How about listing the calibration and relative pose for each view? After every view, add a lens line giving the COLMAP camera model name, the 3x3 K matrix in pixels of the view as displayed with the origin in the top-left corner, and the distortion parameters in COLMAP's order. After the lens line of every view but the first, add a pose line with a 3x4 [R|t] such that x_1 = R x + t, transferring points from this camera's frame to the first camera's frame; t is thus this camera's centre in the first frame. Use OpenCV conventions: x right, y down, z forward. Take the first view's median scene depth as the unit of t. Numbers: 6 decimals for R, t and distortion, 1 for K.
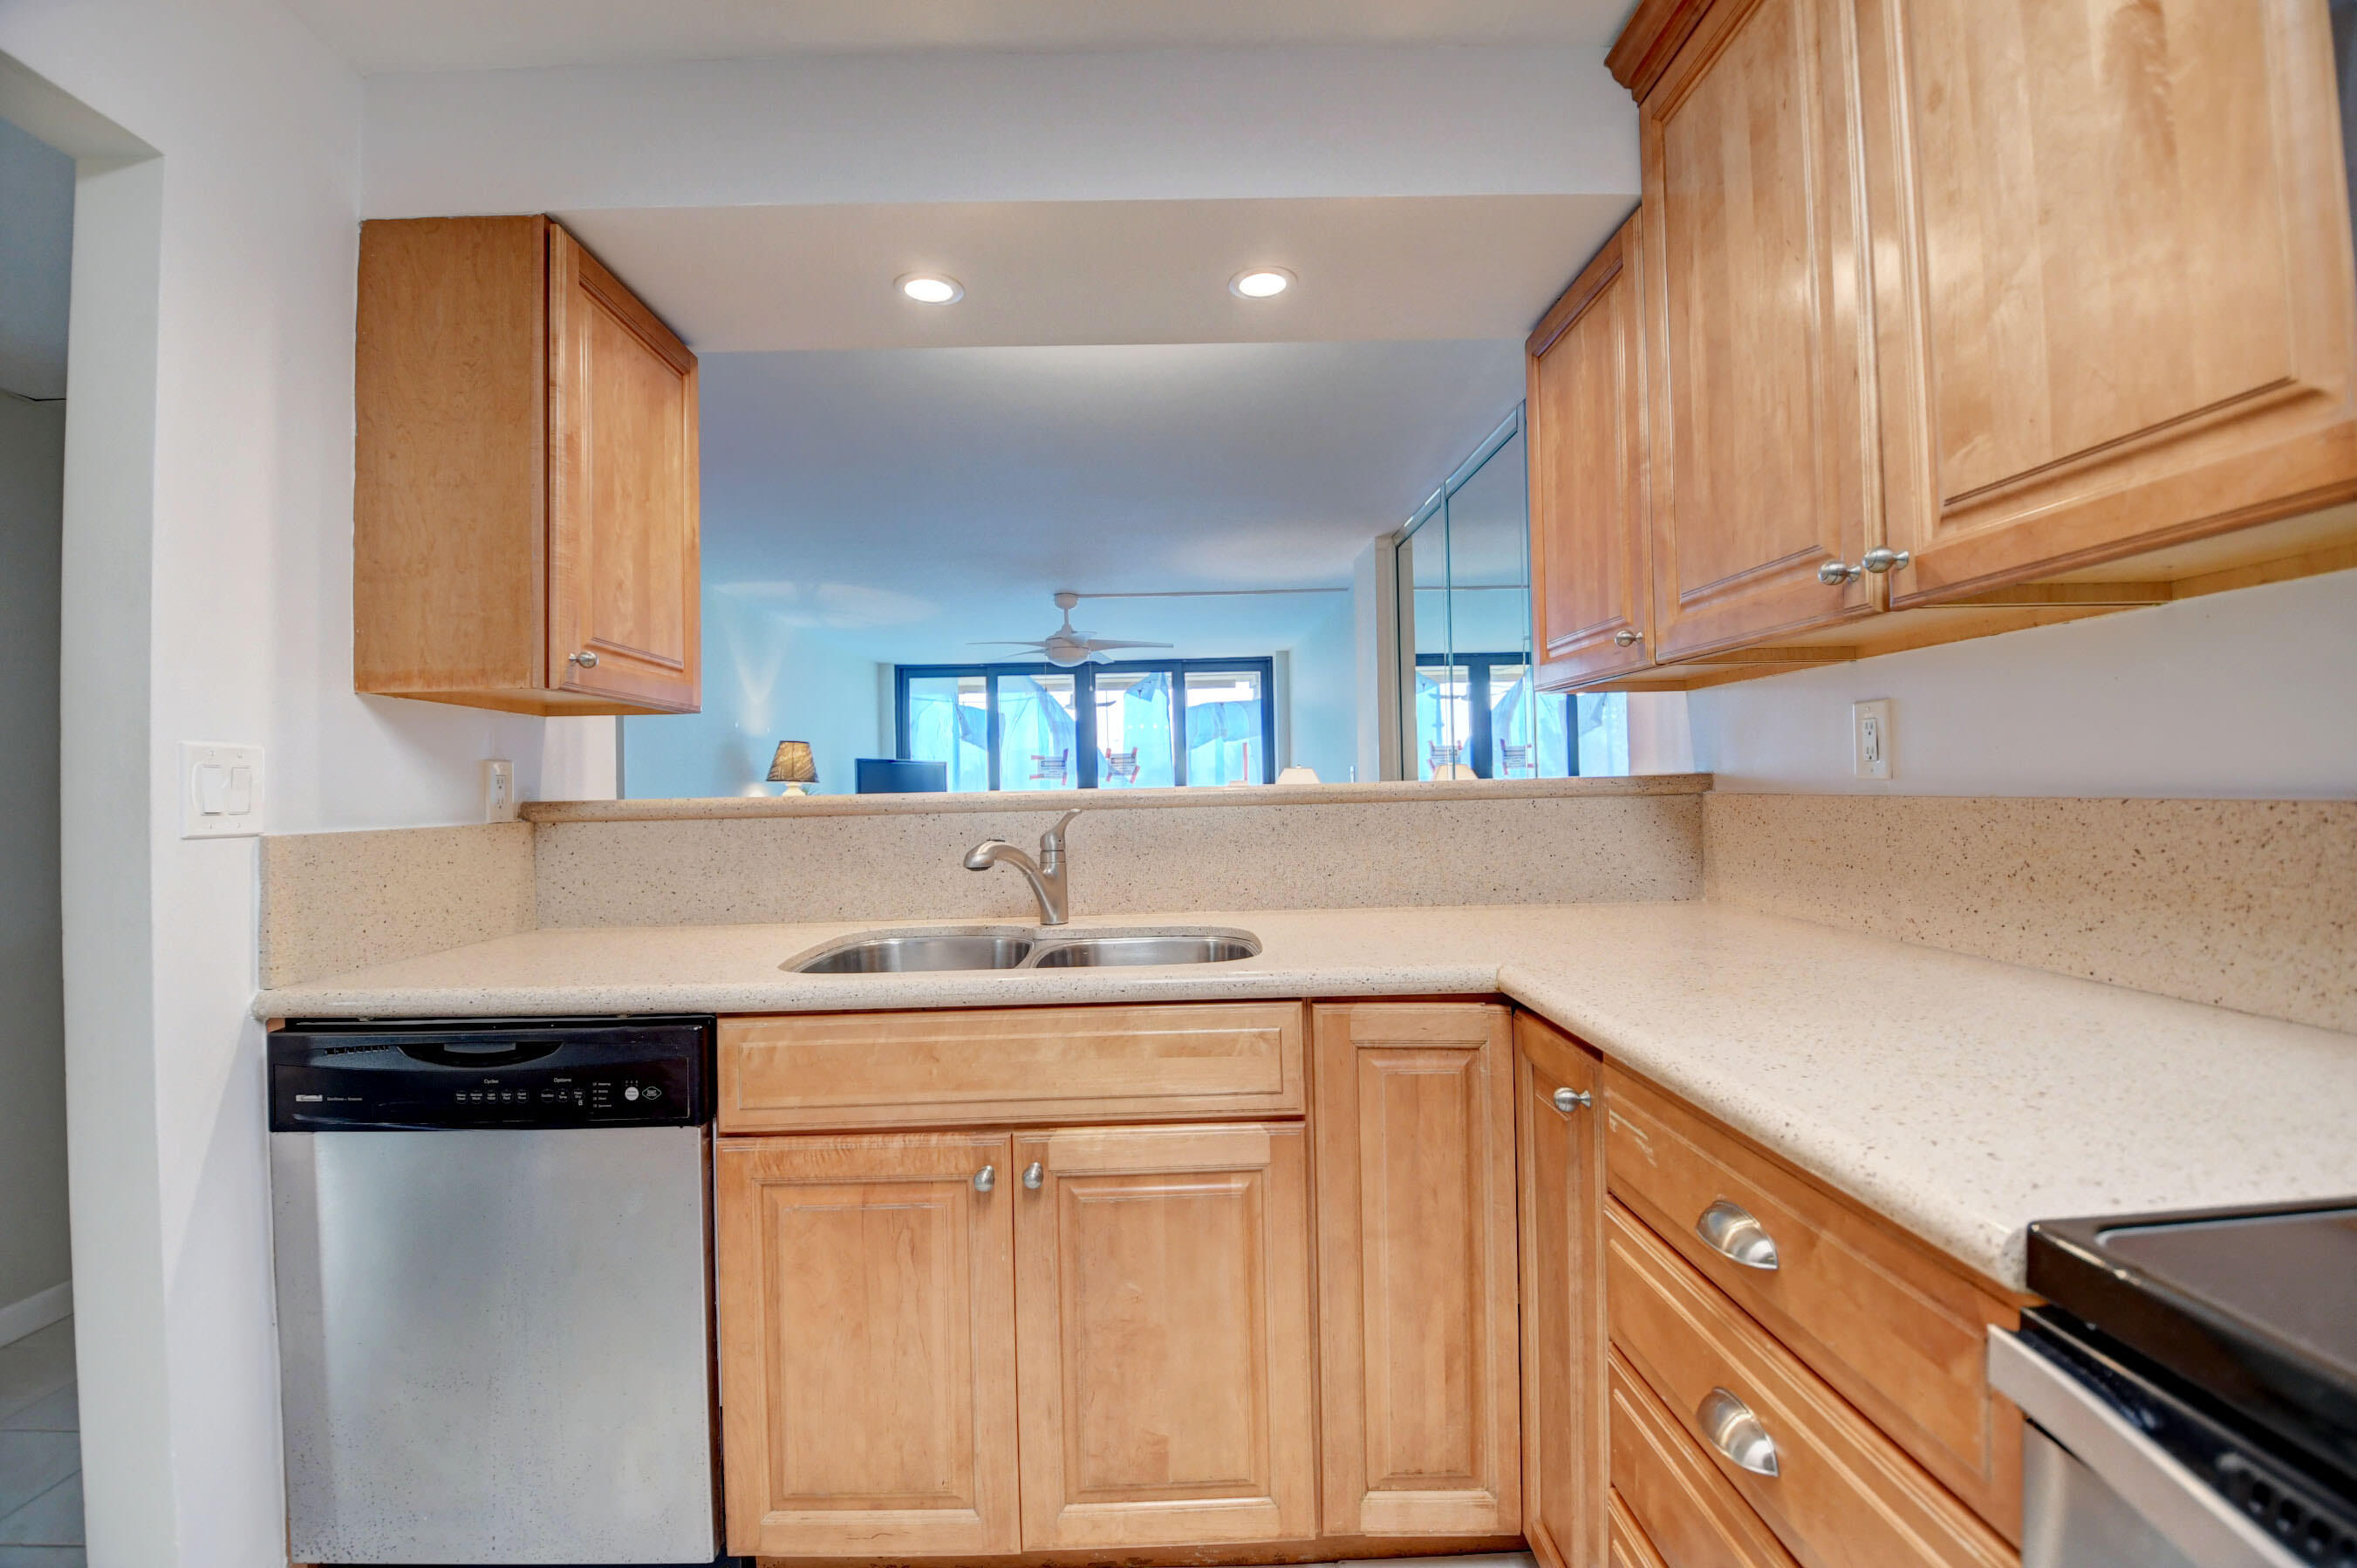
lens RADIAL K [[1040.1, 0, 1168.9], [0, 1040.1, 774.6], [0, 0, 1]] dist [0.034622, -0.041545]
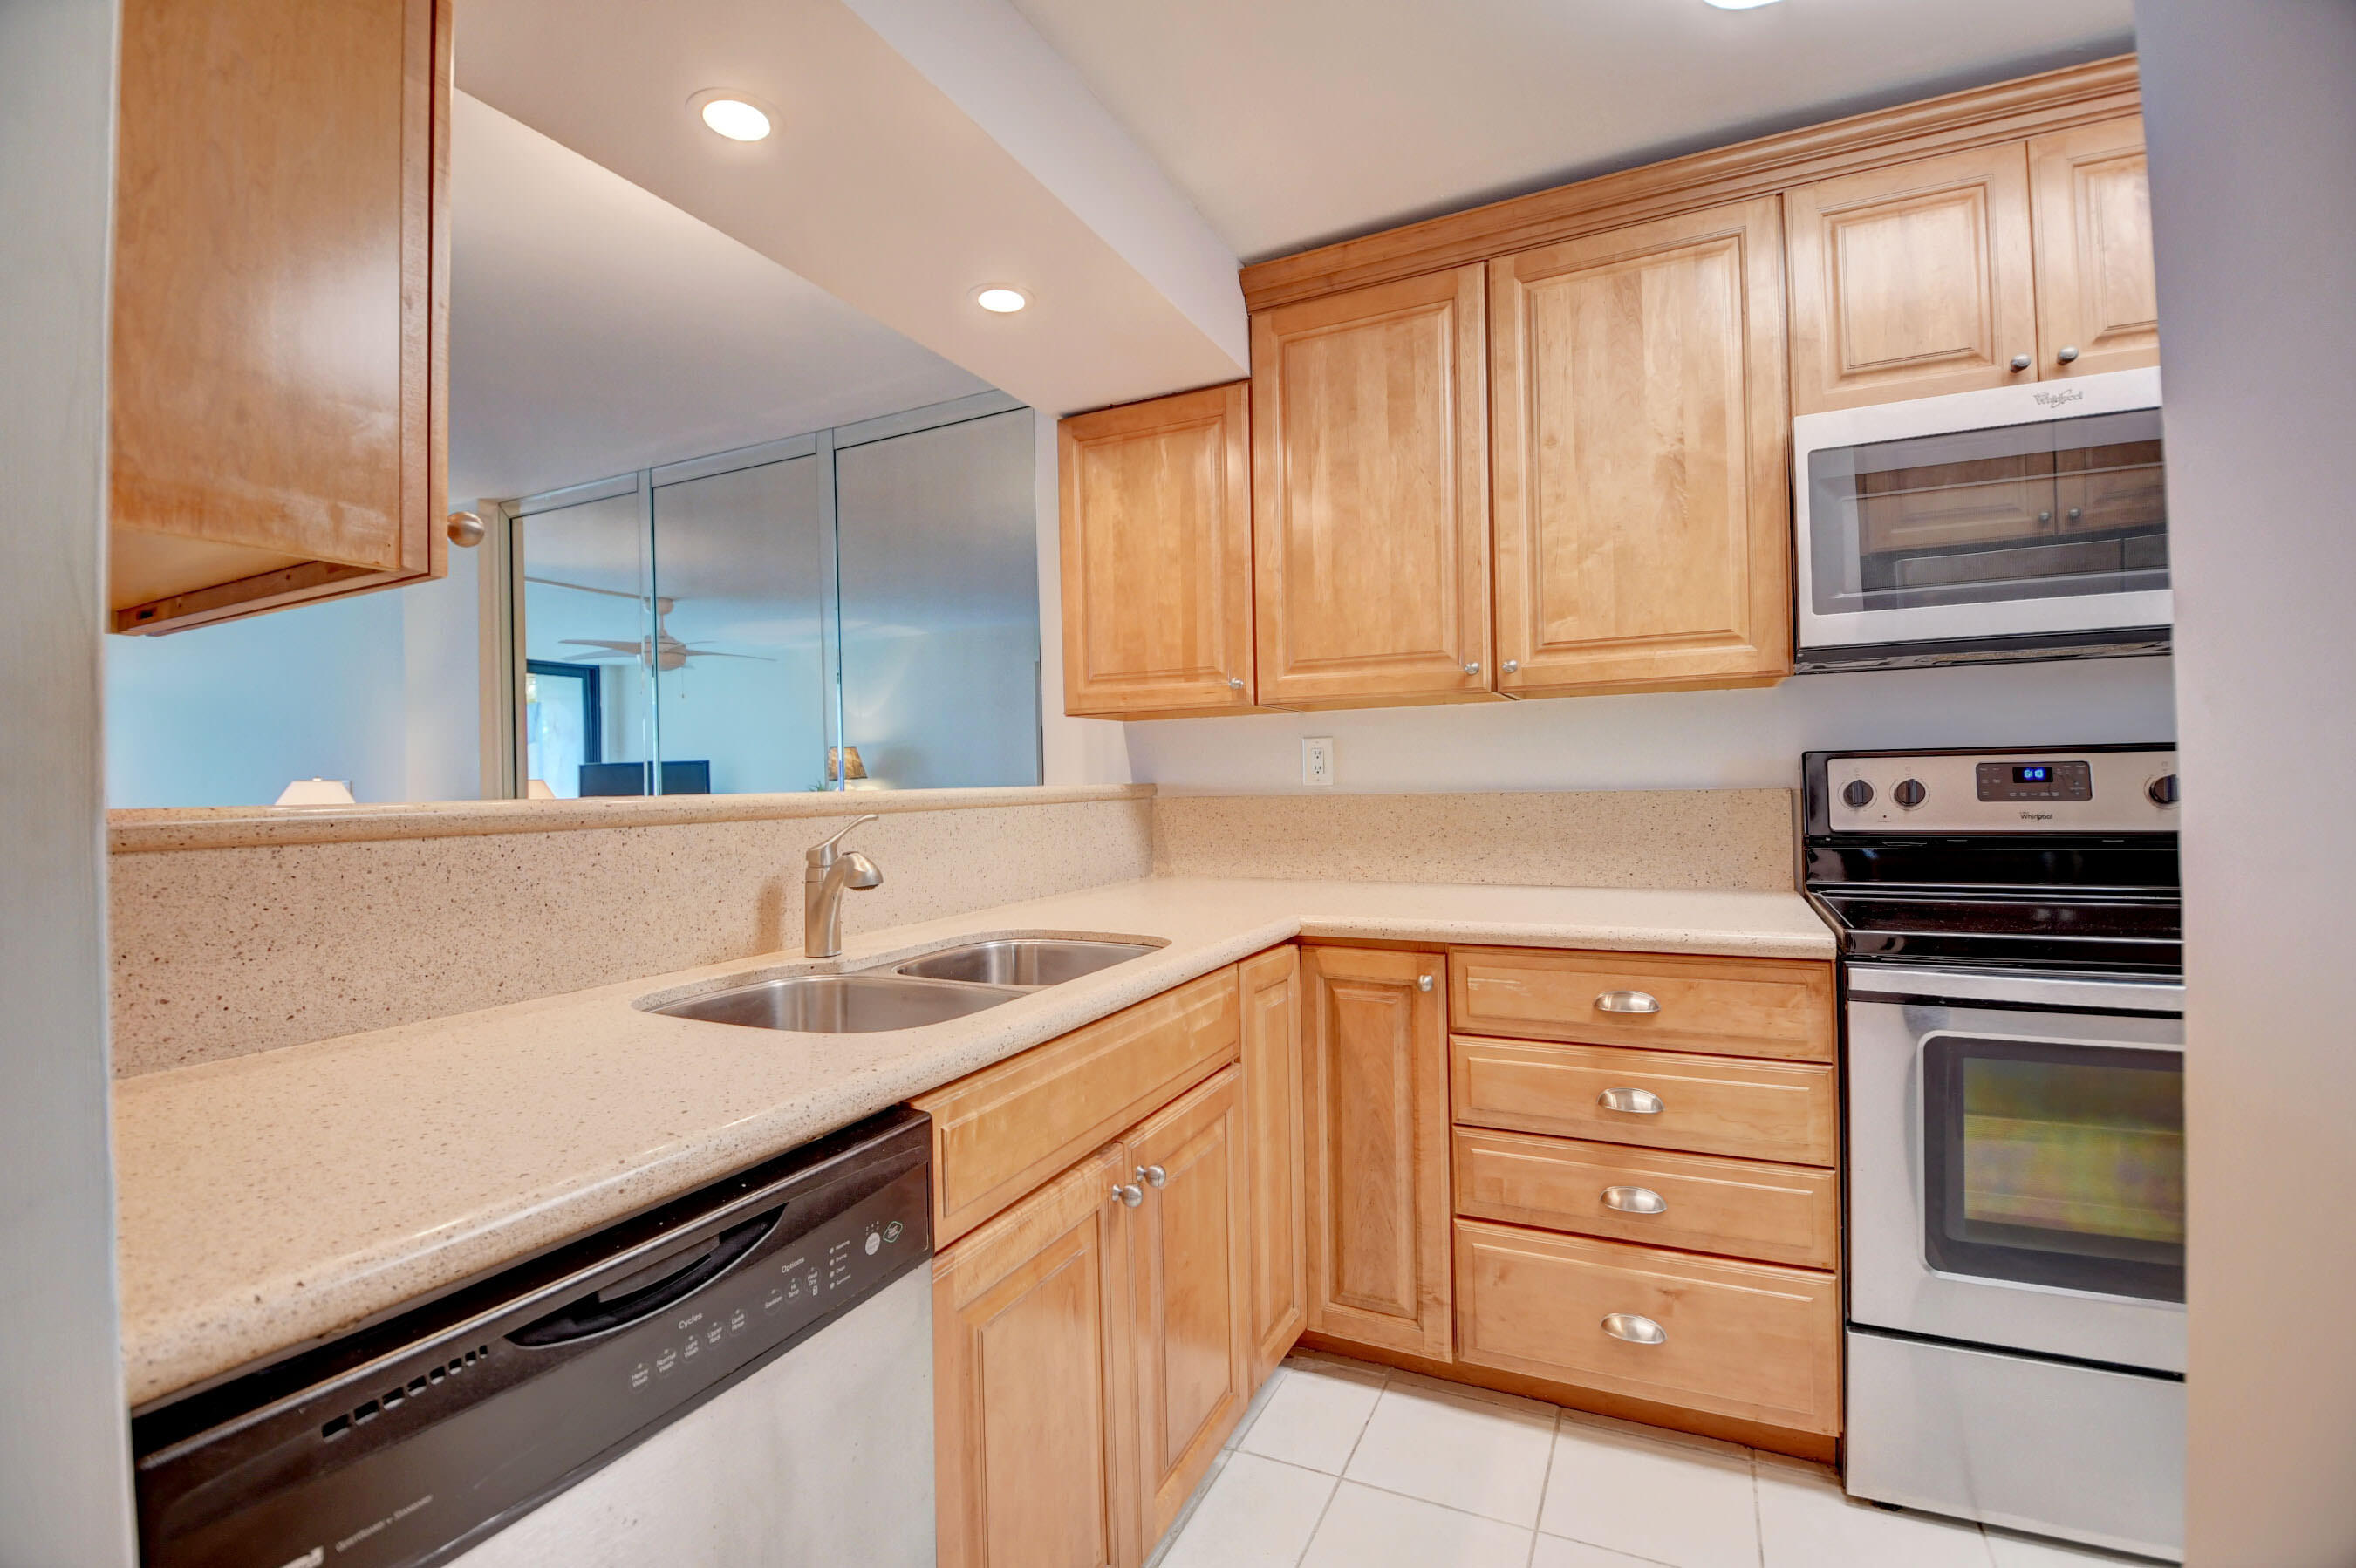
lens RADIAL K [[1039.7, 0, 1168.4], [0, 1039.7, 774.6], [0, 0, 1]] dist [0.034622, -0.041545]
pose [[0.449681, 0.020504, 0.892954, -1.015974], [0.001495, 0.999718, -0.023708, 0.029052], [-0.893188, 0.011996, 0.449523, 0.540670]]
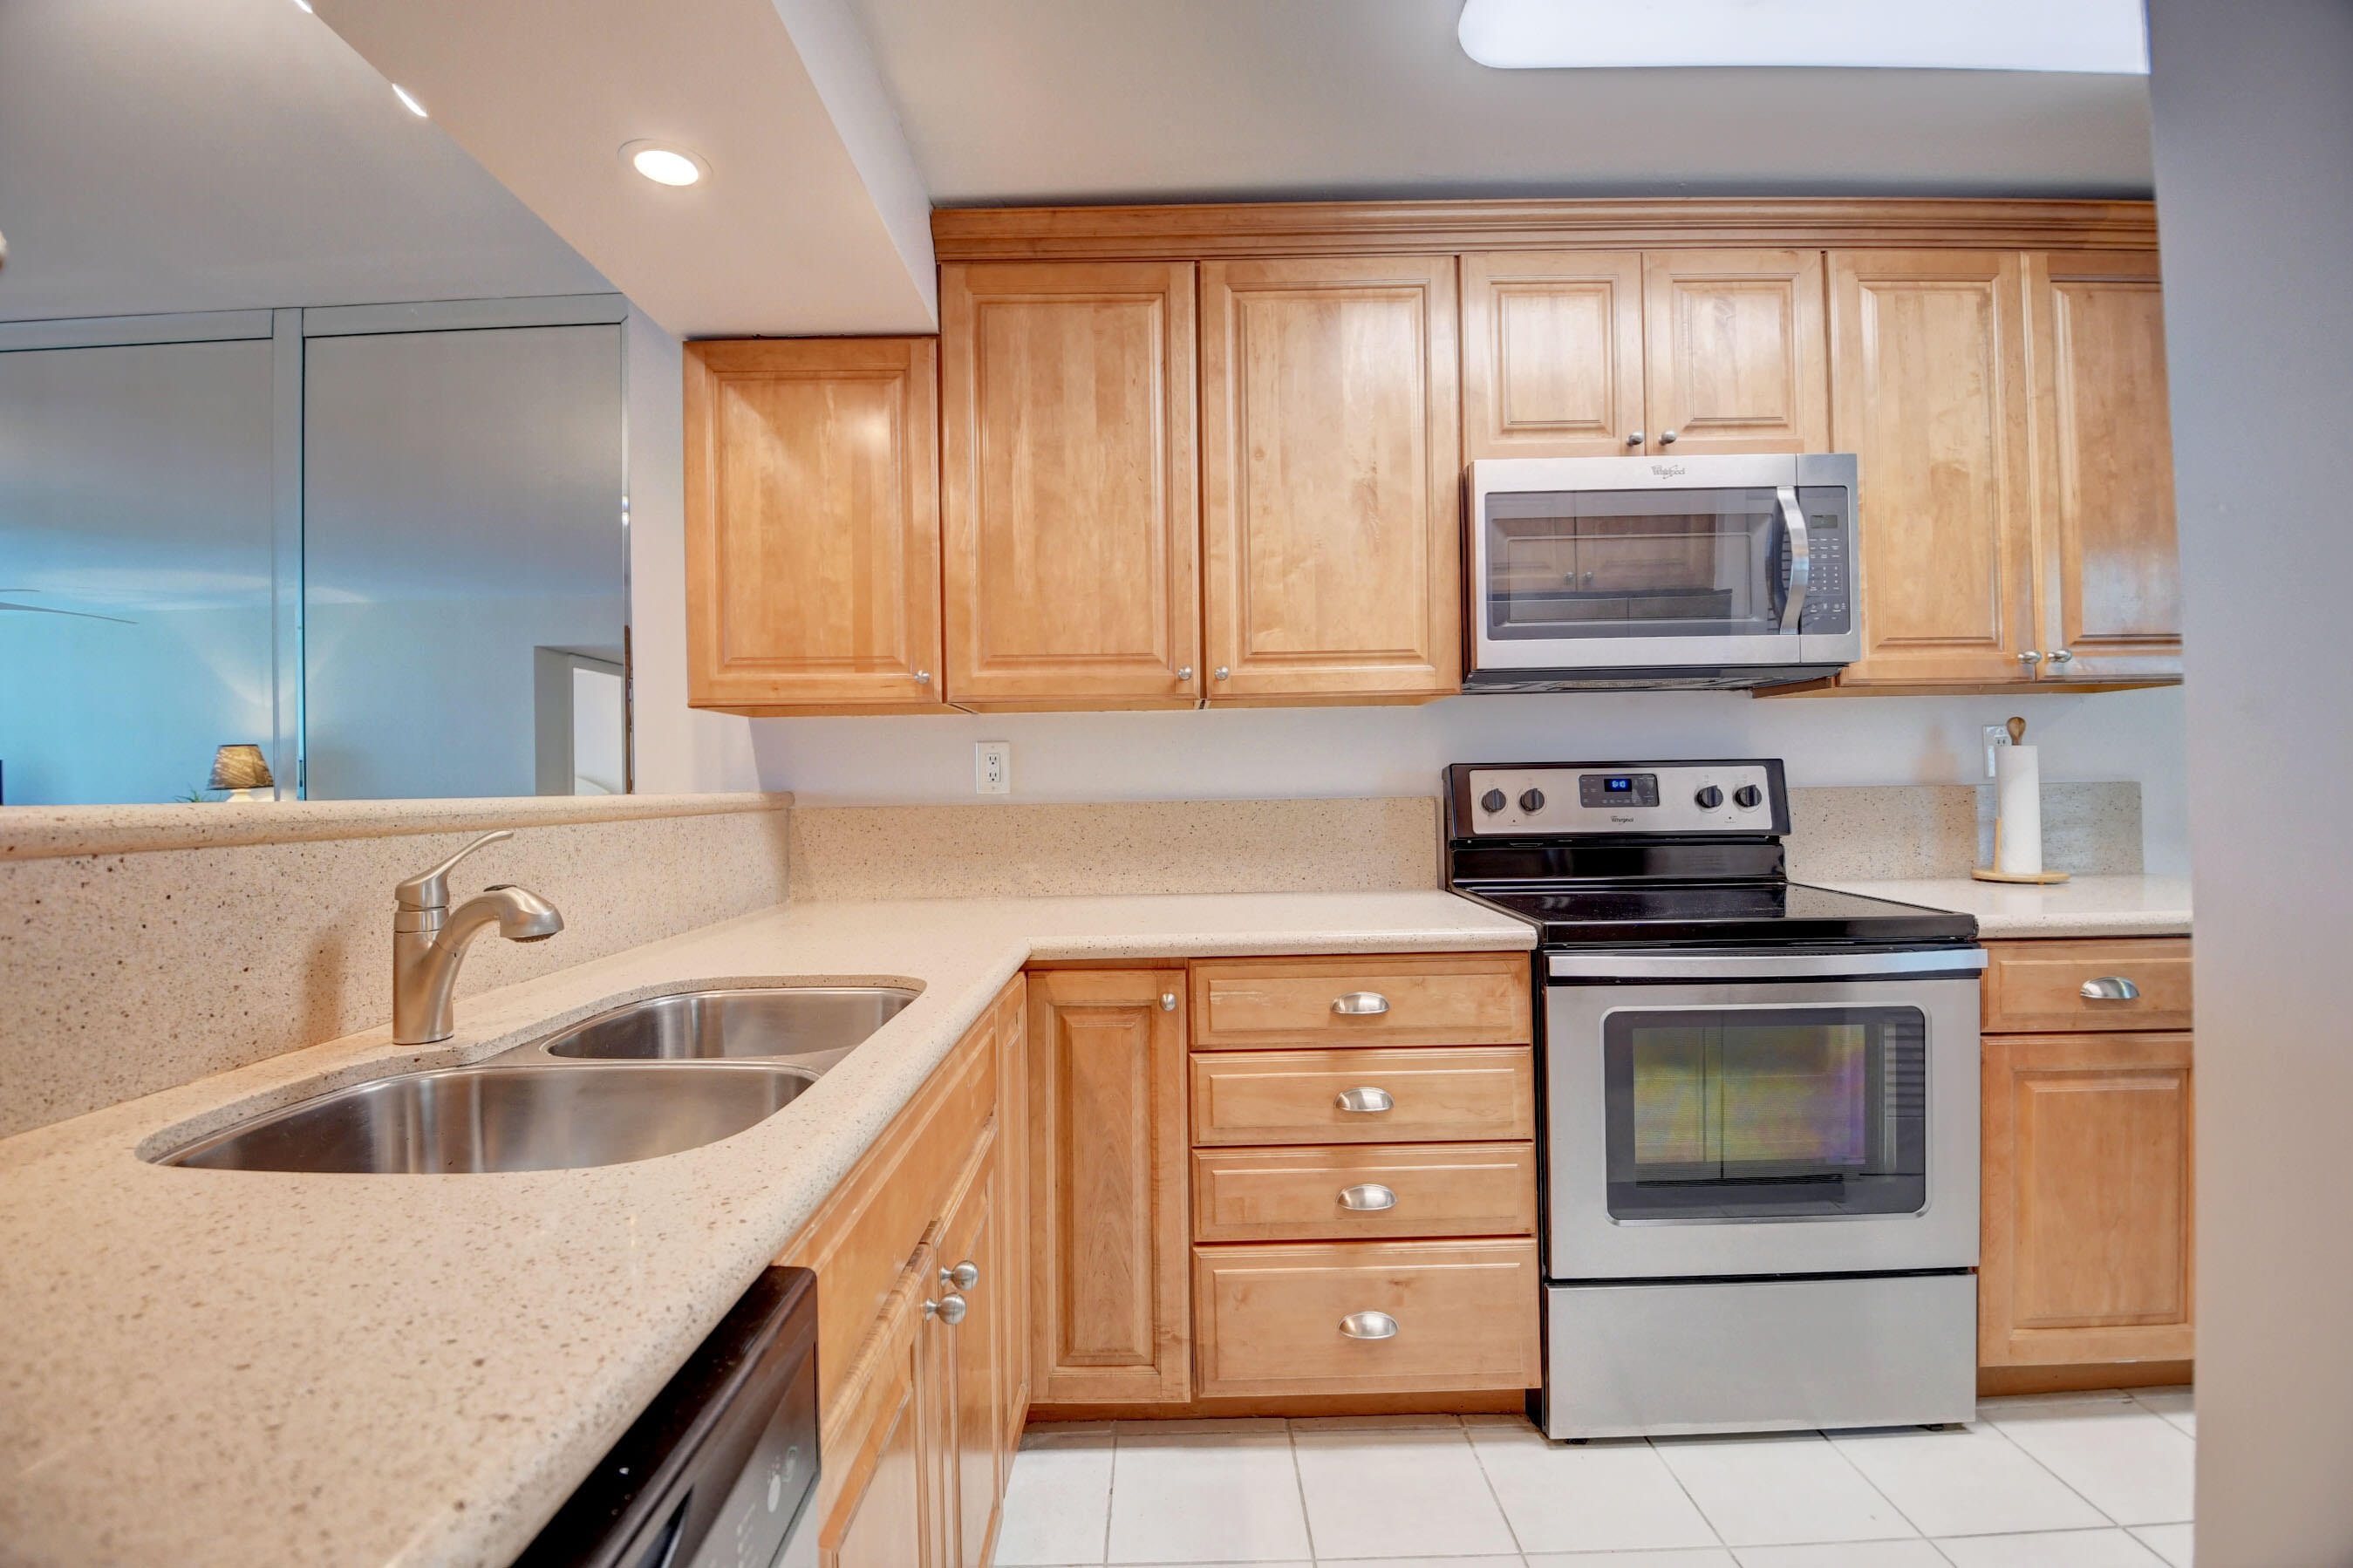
lens RADIAL K [[1038.4, 0, 1166.9], [0, 1038.4, 774.6], [0, 0, 1]] dist [0.034622, -0.041545]
pose [[0.007525, 0.034186, 0.999387, -0.936483], [0.006966, 0.999389, -0.034238, 0.033187], [-0.999947, 0.007220, 0.007283, 0.839676]]
